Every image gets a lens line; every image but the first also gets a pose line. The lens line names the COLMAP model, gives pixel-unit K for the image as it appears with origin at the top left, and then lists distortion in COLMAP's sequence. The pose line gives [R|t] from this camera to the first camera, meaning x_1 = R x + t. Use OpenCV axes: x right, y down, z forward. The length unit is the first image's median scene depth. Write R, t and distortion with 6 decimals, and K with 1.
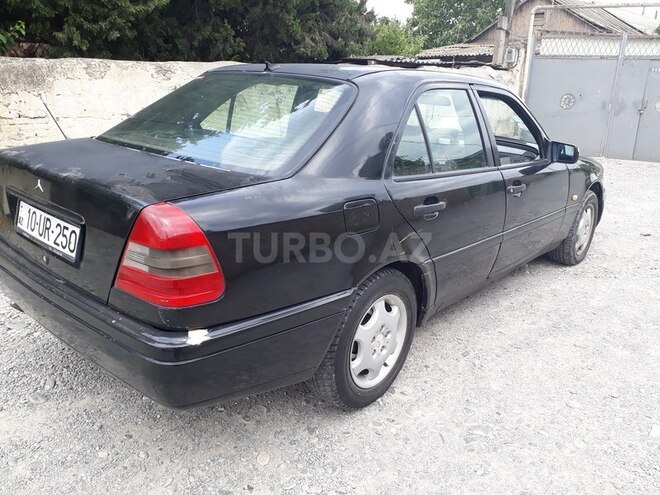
lens RADIAL K [[527.0, 0, 330.0], [0, 527.0, 247.5], [0, 0, 1]] dist [0.005516, -0.008744]
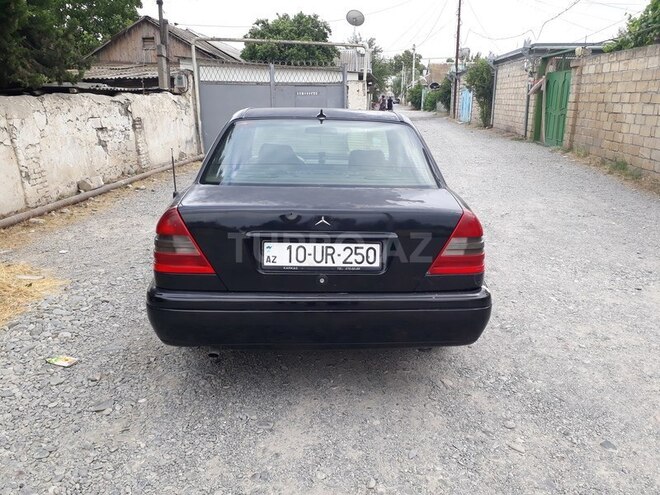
lens RADIAL K [[527.0, 0, 330.0], [0, 527.0, 247.5], [0, 0, 1]] dist [0.005516, -0.008744]
pose [[0.739312, -0.202038, 0.642338, -0.221734], [0.222247, 0.973684, 0.050458, -0.019028], [-0.635629, 0.105454, 0.764758, 0.010003]]
